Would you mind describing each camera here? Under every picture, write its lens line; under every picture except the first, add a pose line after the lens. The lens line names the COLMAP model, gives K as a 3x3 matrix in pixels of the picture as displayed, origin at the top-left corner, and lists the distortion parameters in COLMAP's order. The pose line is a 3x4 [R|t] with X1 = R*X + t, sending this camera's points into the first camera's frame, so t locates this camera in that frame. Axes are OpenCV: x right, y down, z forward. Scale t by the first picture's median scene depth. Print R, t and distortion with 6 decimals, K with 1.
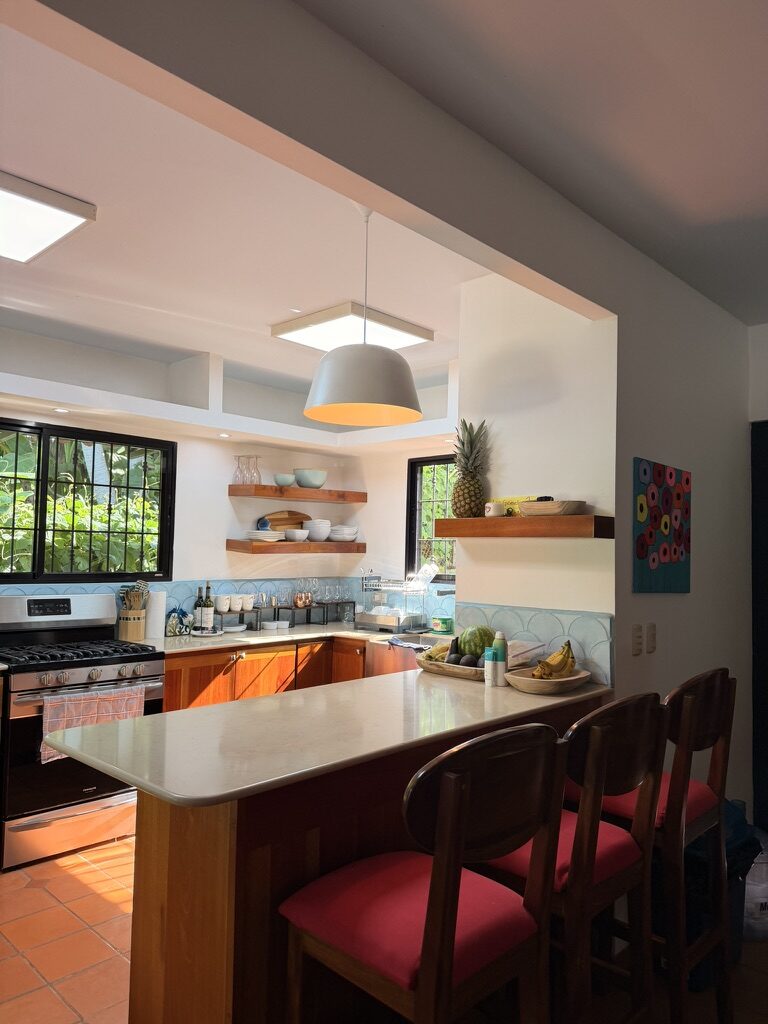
lens RADIAL K [[733.9, 0, 394.1], [0, 733.9, 508.8], [0, 0, 1]] dist [0.050666, -0.065144]
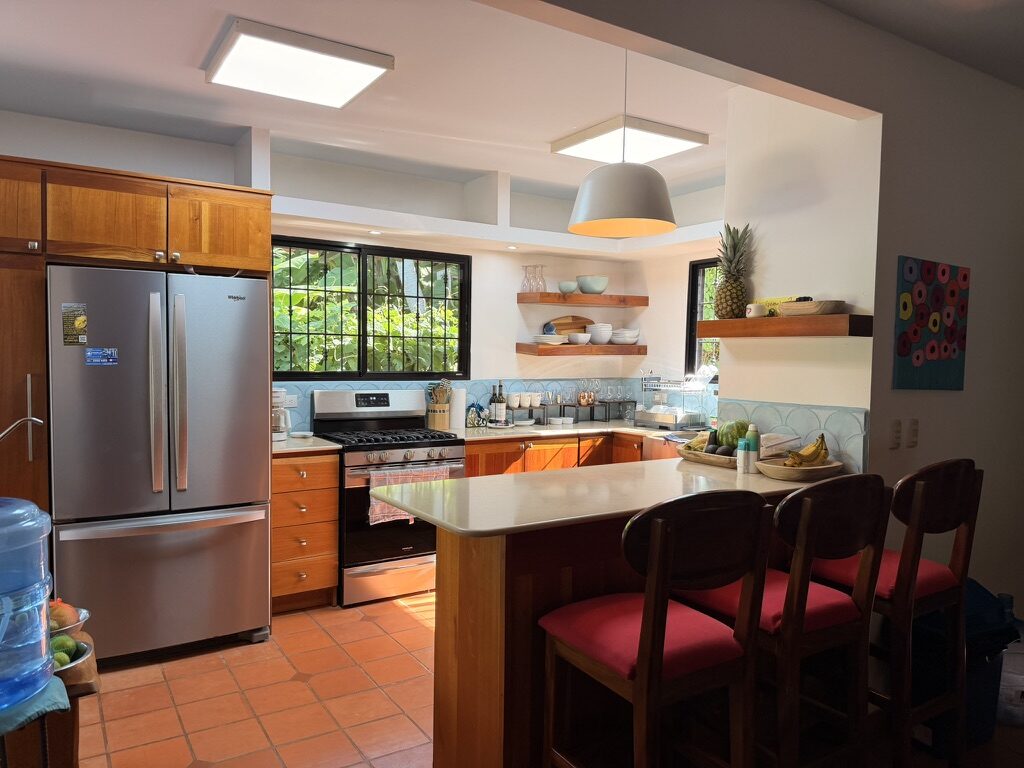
lens RADIAL K [[733.9, 0, 510.5], [0, 733.9, 390.8], [0, 0, 1]] dist [0.050666, -0.065144]
pose [[0.968505, 0.007902, -0.248869, 0.057796], [0.018042, 0.994642, 0.101795, 0.001249], [0.248340, -0.103080, 0.963173, -0.109104]]
